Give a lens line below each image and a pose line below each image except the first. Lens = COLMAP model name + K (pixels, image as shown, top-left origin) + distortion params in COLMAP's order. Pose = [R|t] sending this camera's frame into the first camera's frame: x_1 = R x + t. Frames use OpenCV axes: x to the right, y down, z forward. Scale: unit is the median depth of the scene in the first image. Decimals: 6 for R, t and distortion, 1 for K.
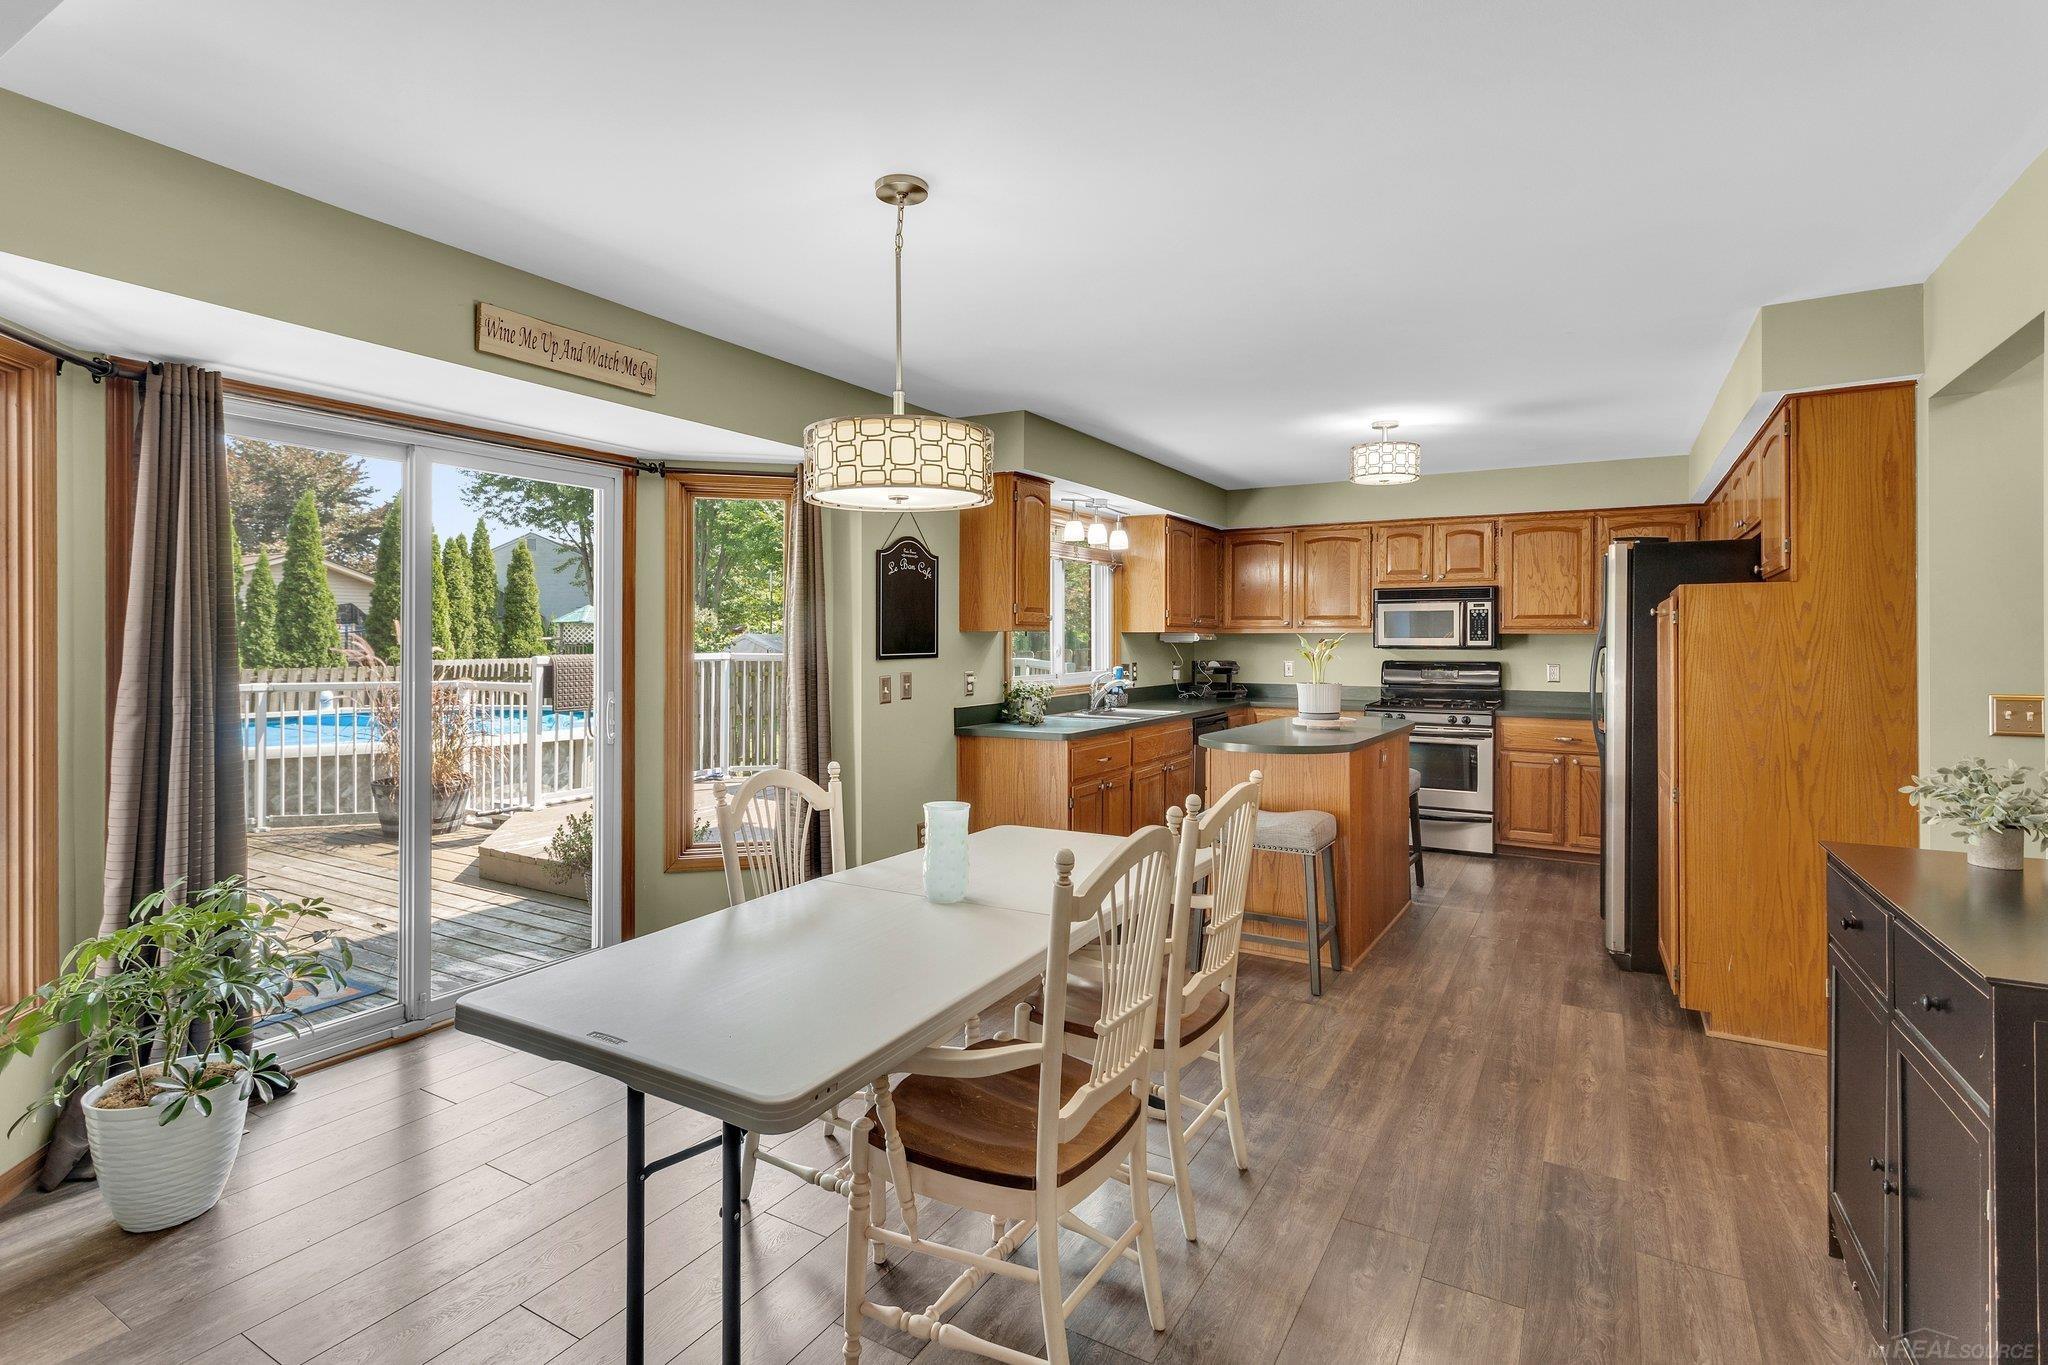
lens RADIAL K [[982.8, 0, 1023.5], [0, 982.8, 644.6], [0, 0, 1]] dist [0.006601, 0.001128]
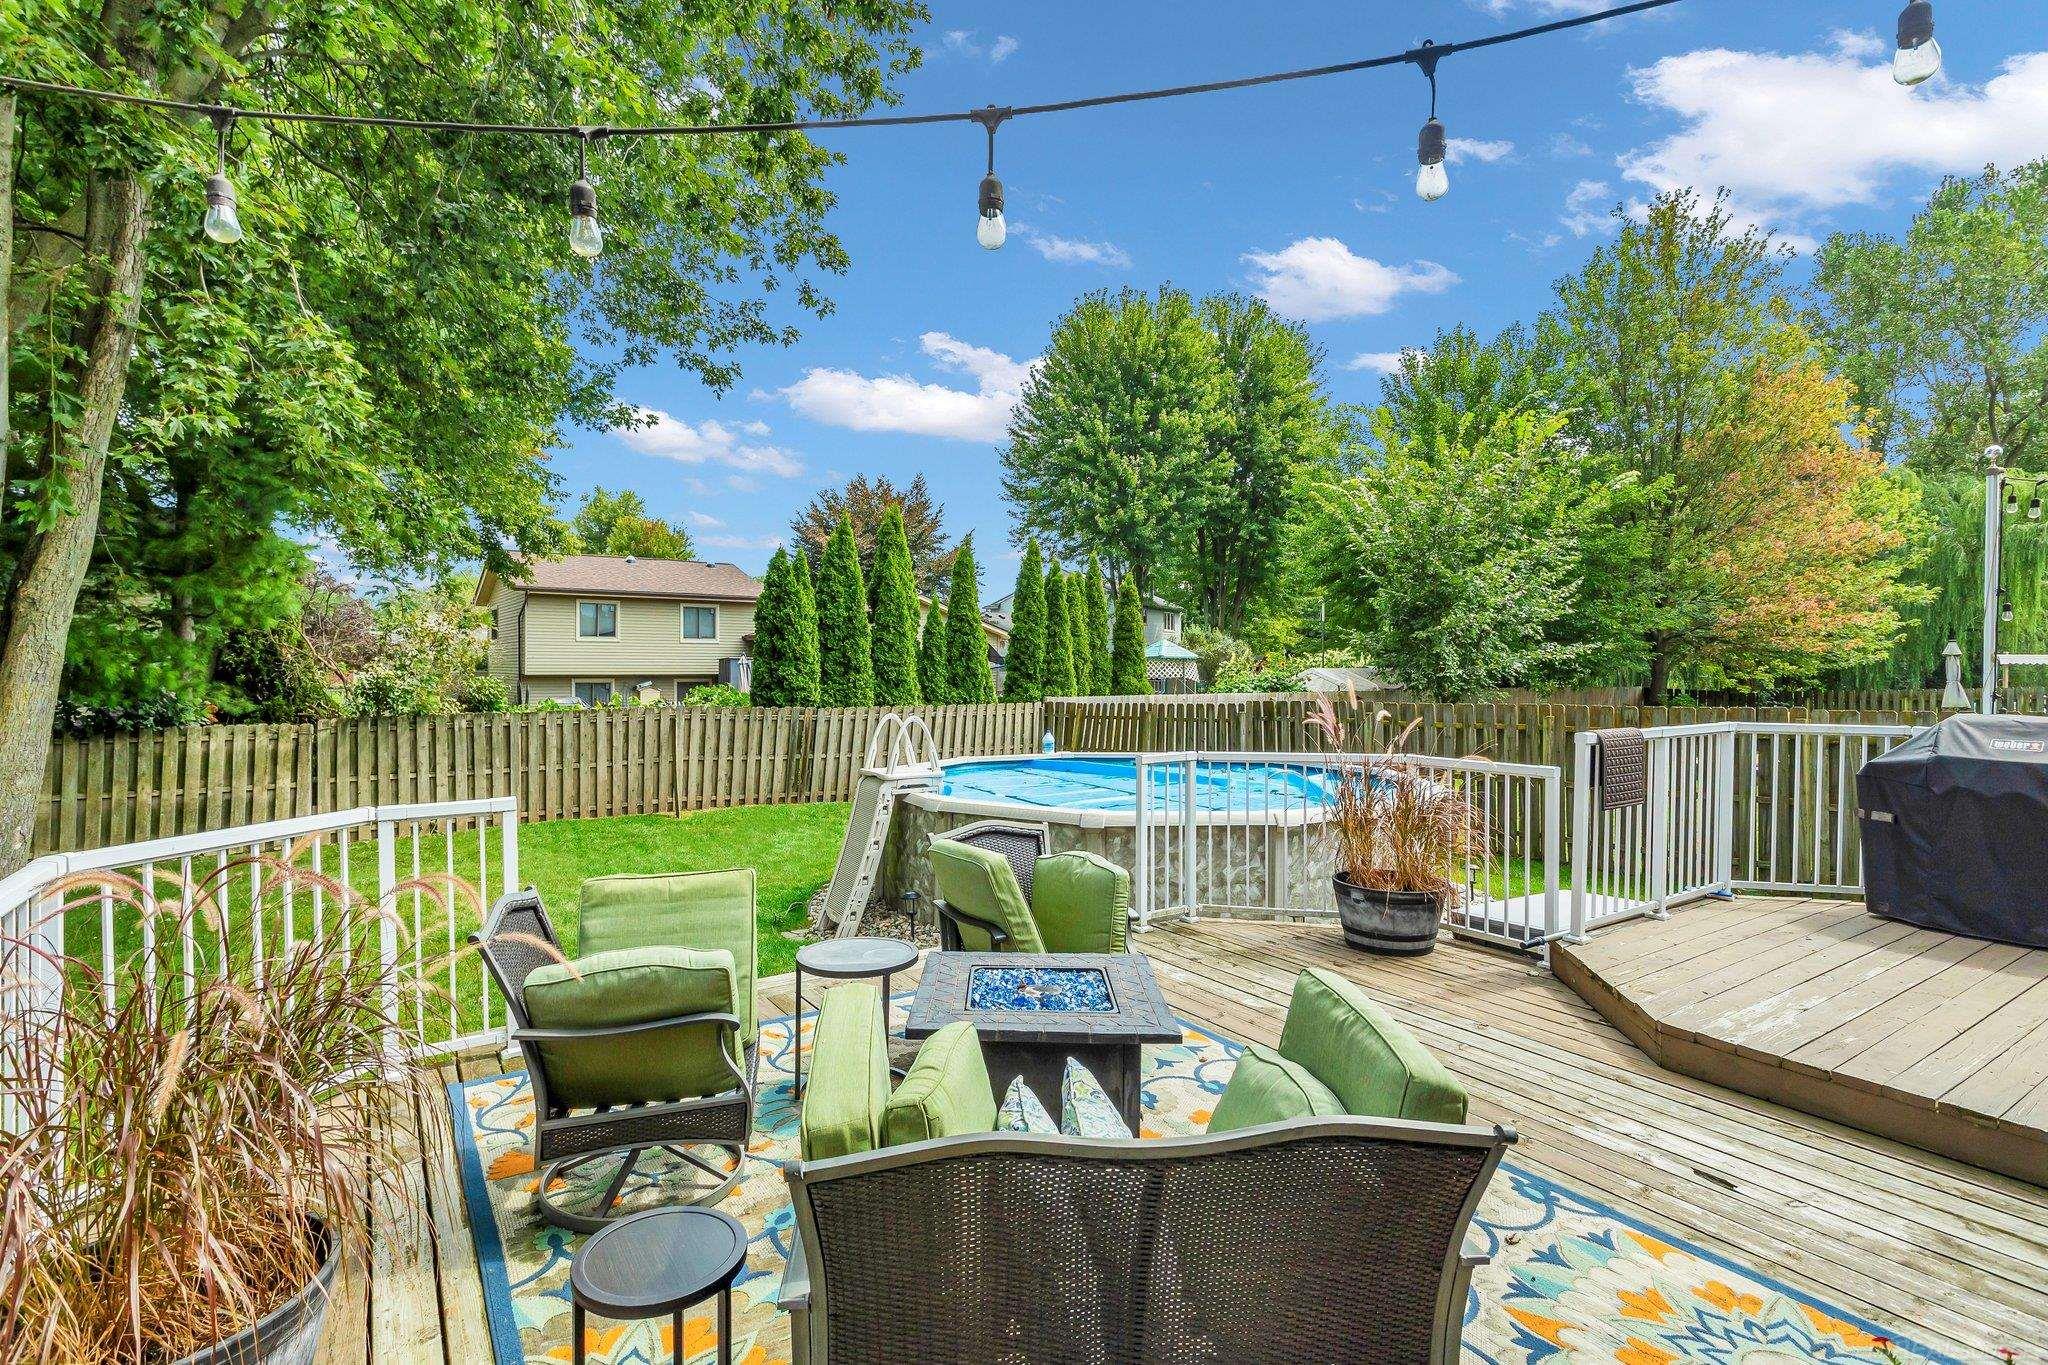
lens RADIAL K [[997.6, 0, 1021.4], [0, 997.6, 668.4], [0, 0, 1]] dist [0.004231, 0.000526]
pose [[0.899138, 0.001561, -0.437663, -0.593266], [-0.003154, 0.999991, -0.002912, -0.033877], [0.437655, 0.003998, 0.899134, 0.175123]]
